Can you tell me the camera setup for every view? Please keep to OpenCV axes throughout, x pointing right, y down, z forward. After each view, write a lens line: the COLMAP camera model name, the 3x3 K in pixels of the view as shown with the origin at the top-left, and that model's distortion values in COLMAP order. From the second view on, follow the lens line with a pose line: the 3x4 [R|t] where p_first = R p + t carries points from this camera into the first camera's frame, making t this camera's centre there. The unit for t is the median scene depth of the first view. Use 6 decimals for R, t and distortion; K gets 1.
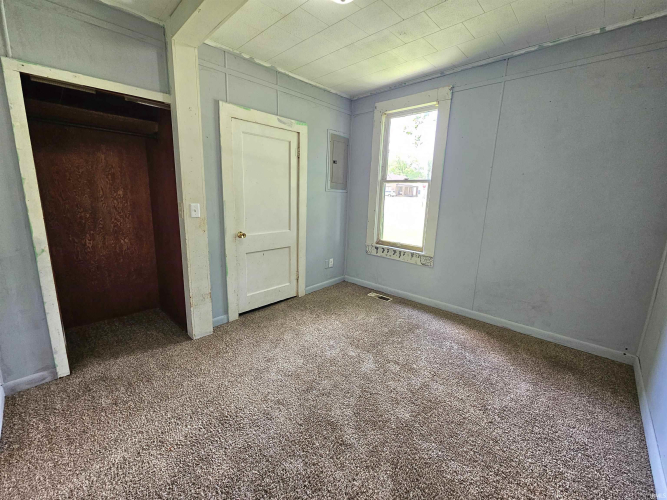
lens RADIAL K [[273.7, 0, 333.5], [0, 273.7, 248.0], [0, 0, 1]] dist [-0.003390, -0.000357]
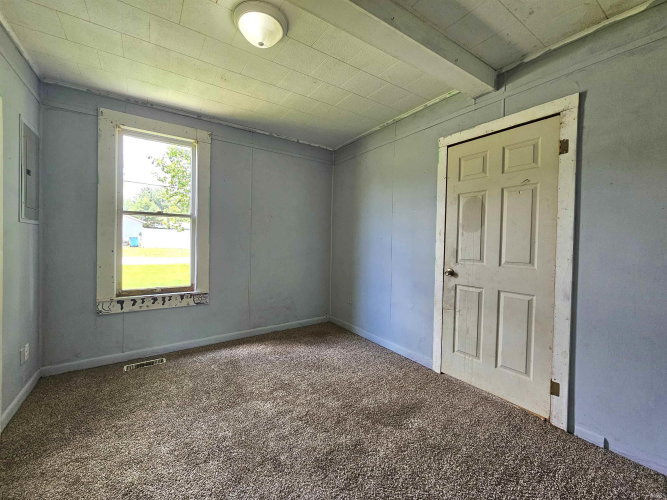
lens RADIAL K [[273.7, 0, 333.0], [0, 273.7, 248.2], [0, 0, 1]] dist [-0.003390, -0.000357]
pose [[0.211539, -0.048119, 0.976184, -0.472389], [0.179932, 0.983633, 0.009495, -0.051161], [-0.960664, 0.173639, 0.216735, 0.317135]]
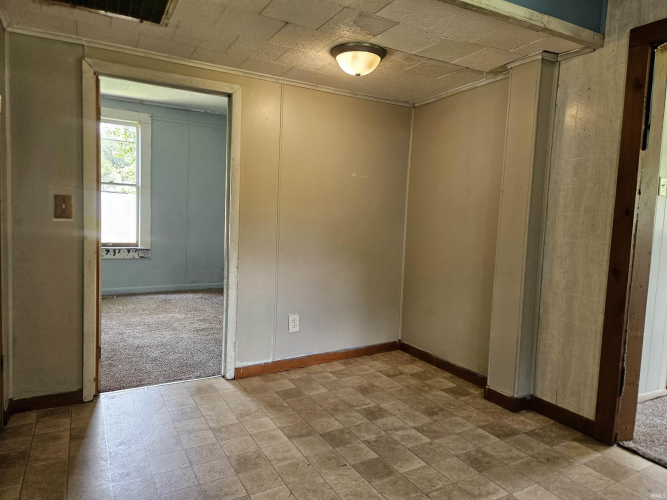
lens RADIAL K [[442.6, 0, 334.1], [0, 442.6, 250.7], [0, 0, 1]] dist [0.038439, -0.005423]
pose [[0.312896, -0.089583, 0.945553, -1.166160], [0.156784, 0.986756, 0.041605, 0.081321], [-0.936758, 0.135229, 0.322797, -0.355306]]
